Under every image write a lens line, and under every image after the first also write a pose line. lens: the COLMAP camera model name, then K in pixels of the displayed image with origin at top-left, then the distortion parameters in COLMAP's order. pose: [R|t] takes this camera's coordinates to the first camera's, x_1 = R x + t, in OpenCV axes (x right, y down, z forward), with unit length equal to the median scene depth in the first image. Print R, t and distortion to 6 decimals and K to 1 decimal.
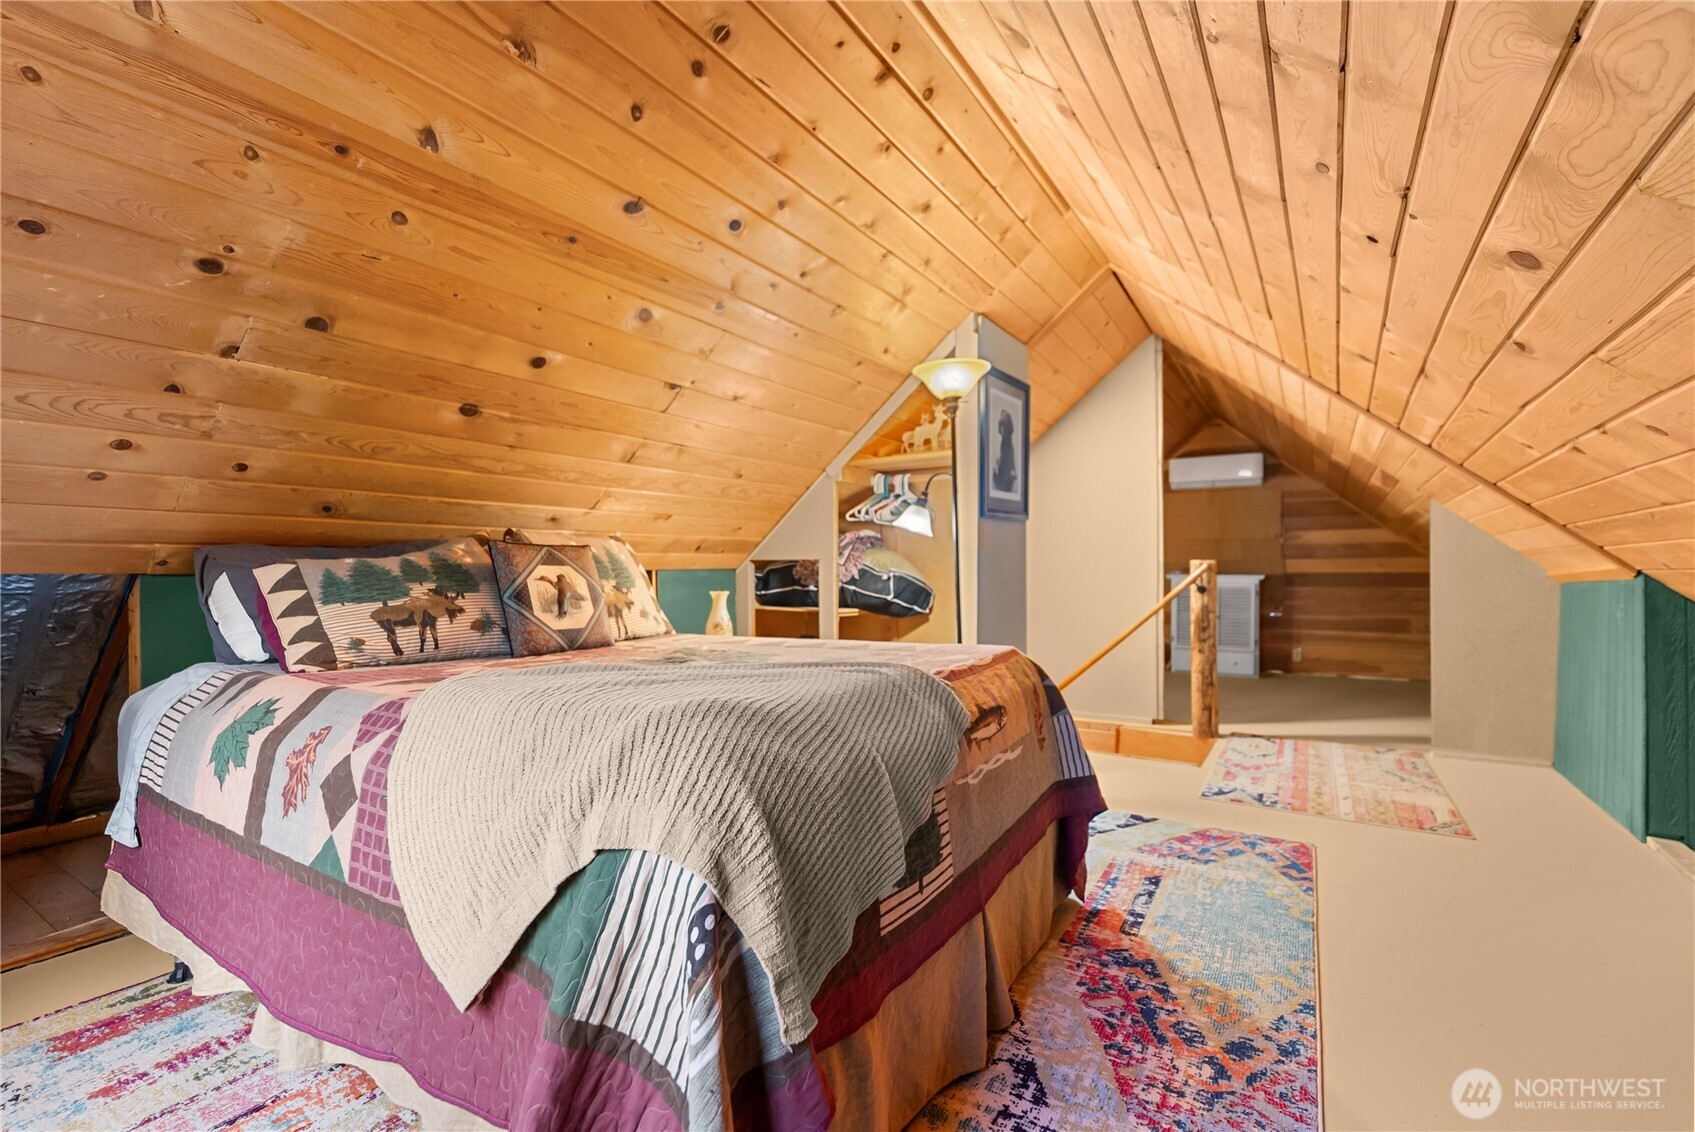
lens RADIAL K [[760.1, 0, 837.2], [0, 760.1, 562.9], [0, 0, 1]] dist [-0.002574, -0.000170]
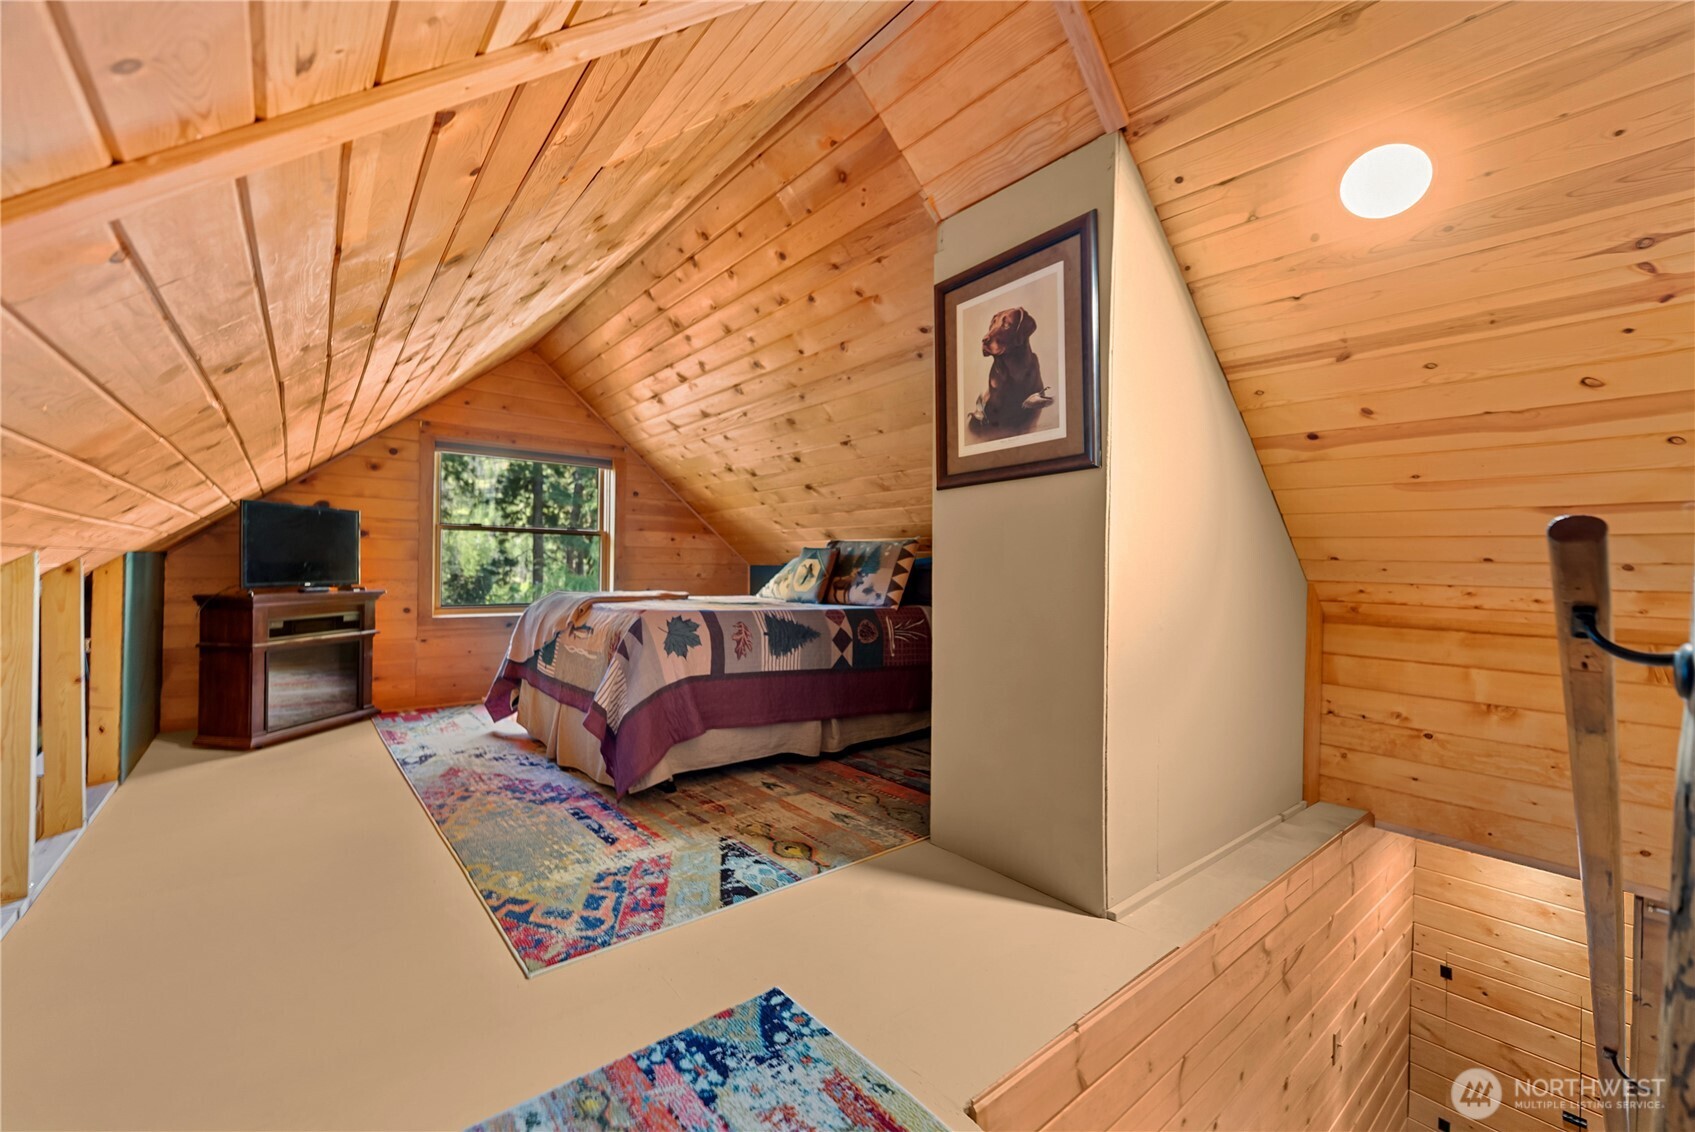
lens RADIAL K [[691.4, 0, 853.4], [0, 691.4, 568.4], [0, 0, 1]] dist [0.000455, -0.000652]
pose [[-0.314283, -0.009902, -0.949278, 1.241358], [-0.012139, 0.999906, -0.006411, 0.032391], [0.949252, 0.009509, -0.314374, 1.626916]]
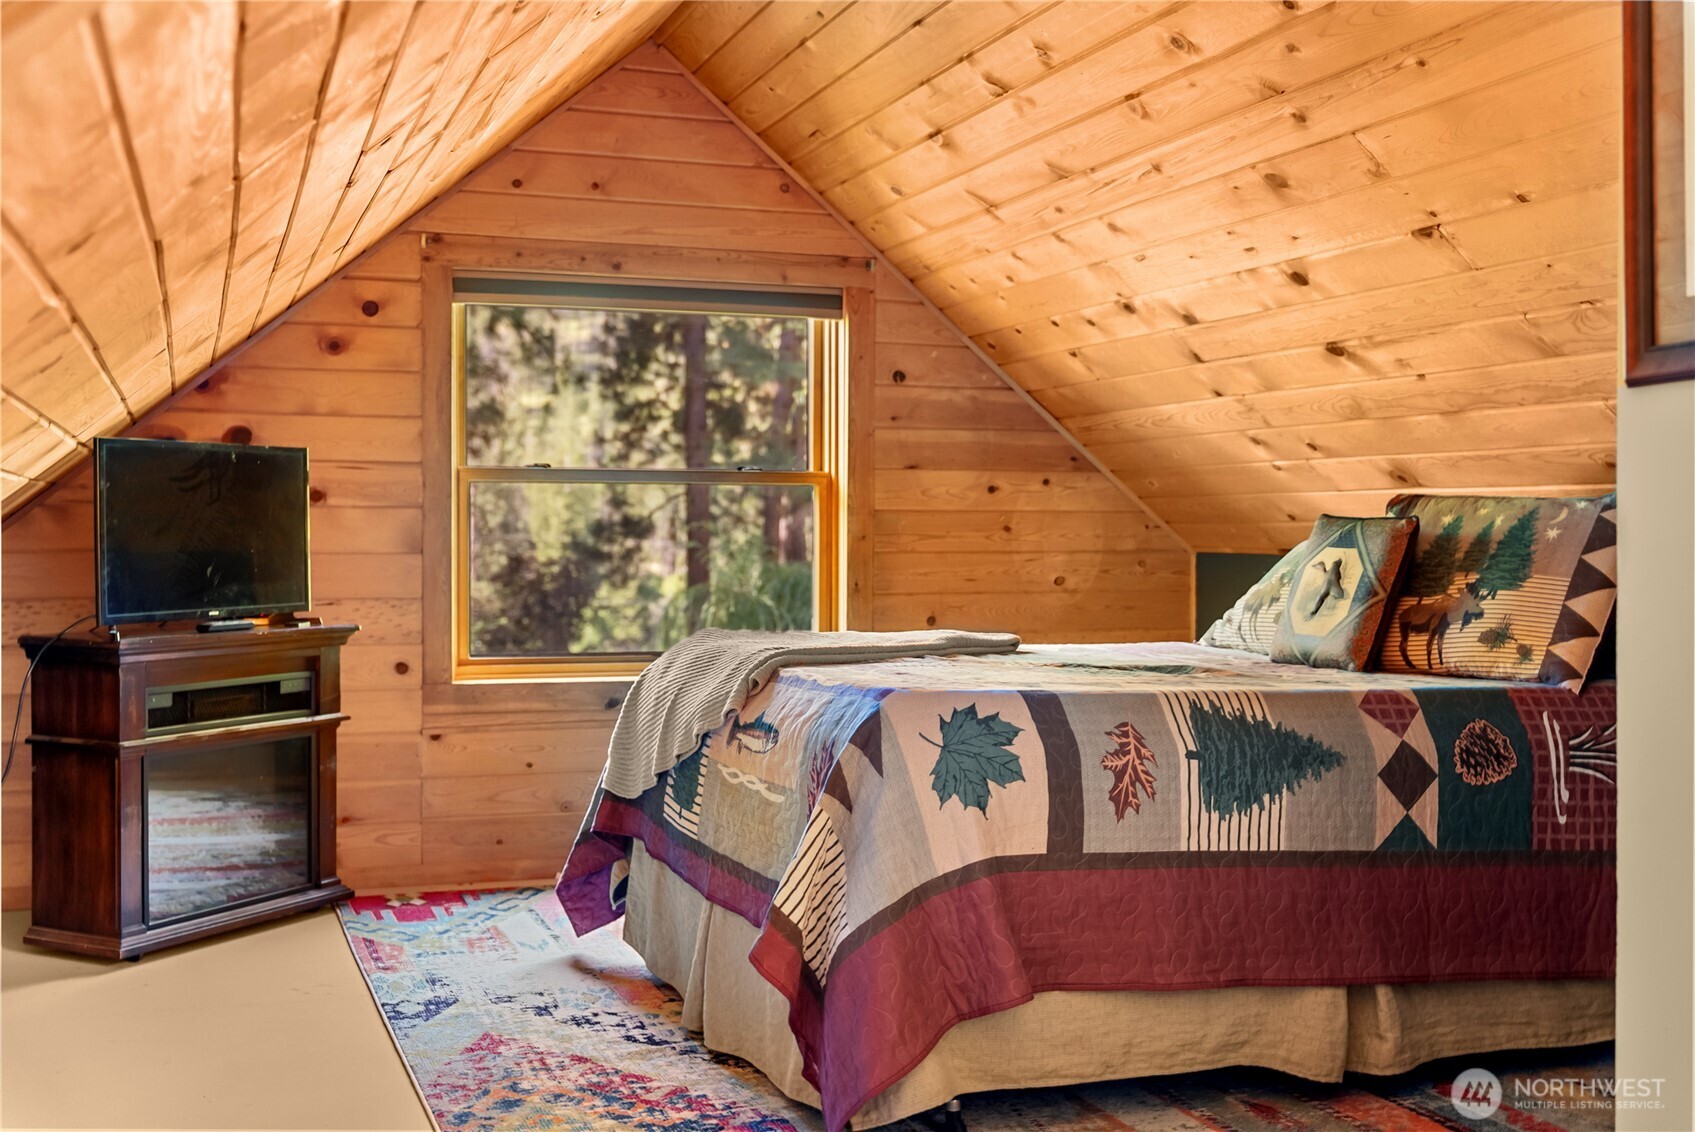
lens RADIAL K [[1924.2, 0, 841.3], [0, 1924.2, 579.7], [0, 0, 1]] dist [0.012705, 0.000000]
pose [[-0.625367, 0.012512, -0.780230, 1.309077], [-0.004802, 0.999791, 0.019882, -0.005561], [0.780316, 0.016181, -0.625176, 1.739351]]
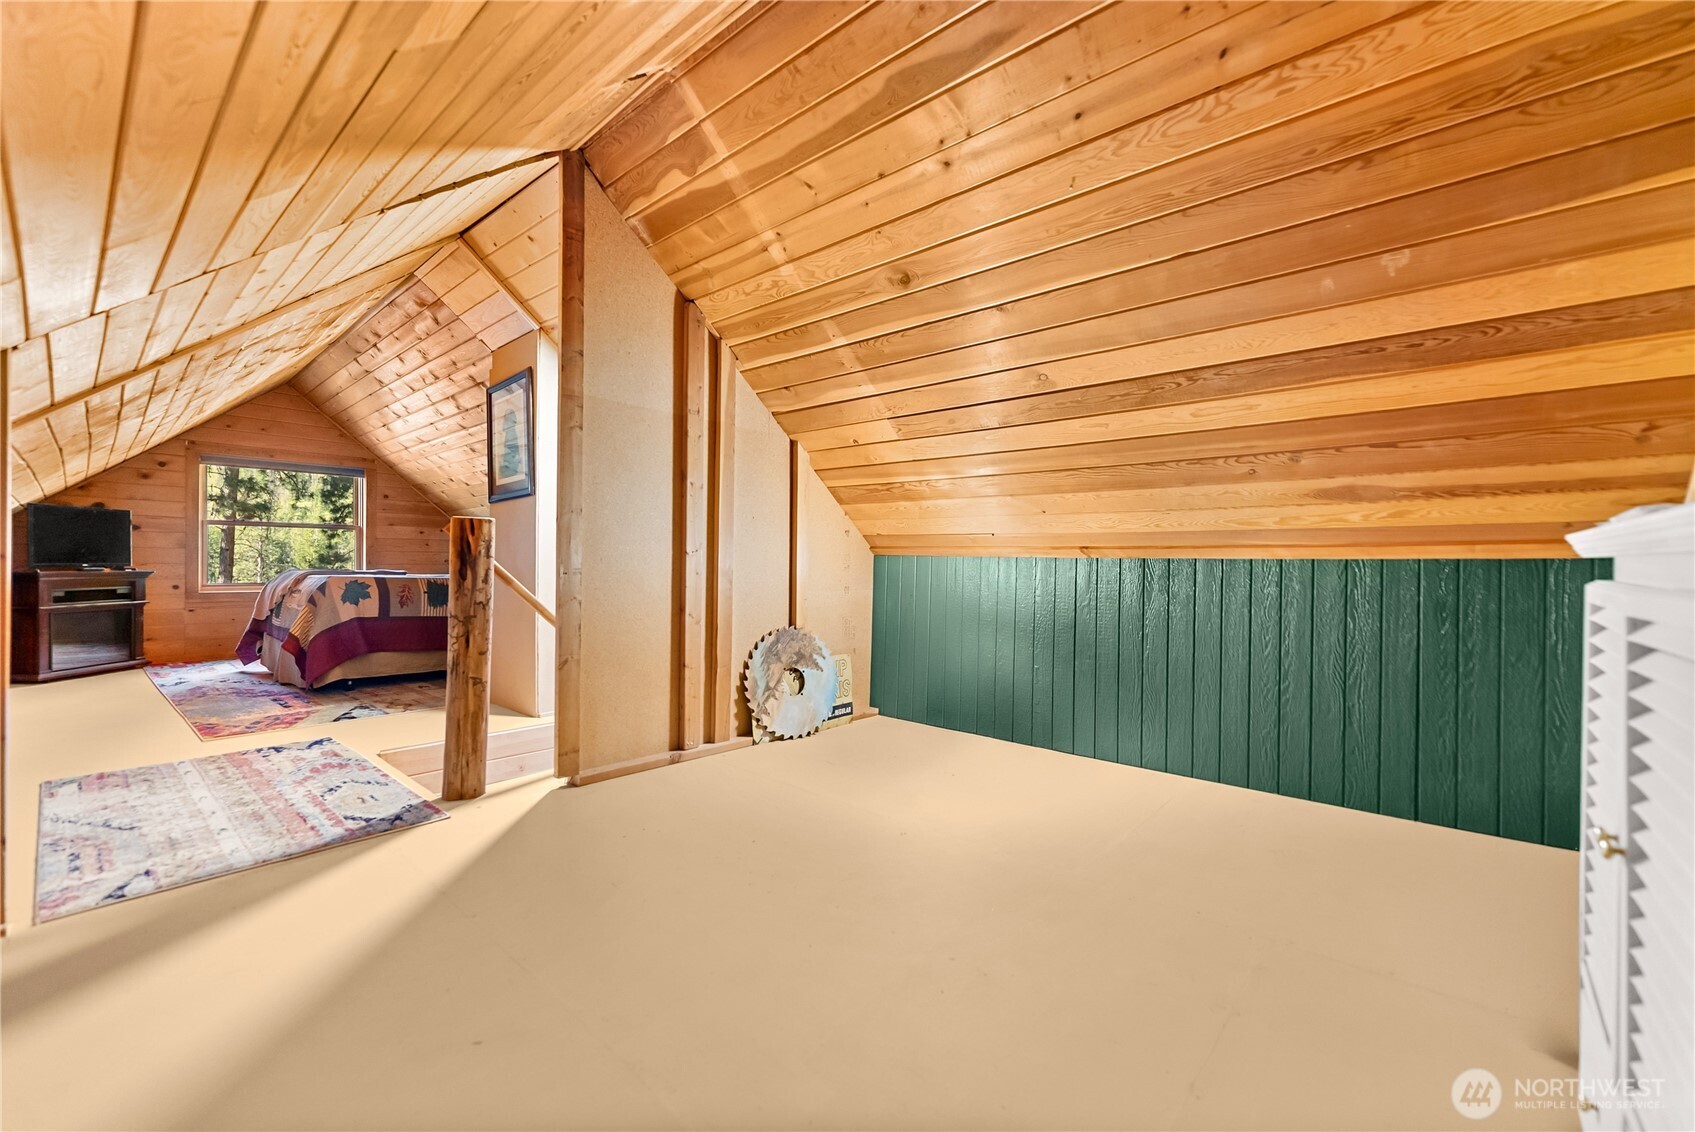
lens RADIAL K [[691.4, 0, 843.6], [0, 691.4, 566.3], [0, 0, 1]] dist [0.000455, -0.000652]
pose [[-0.164415, -0.003891, -0.986384, 1.856774], [-0.004025, 0.999987, -0.003274, 0.075242], [0.986383, 0.003432, -0.164429, 2.613957]]
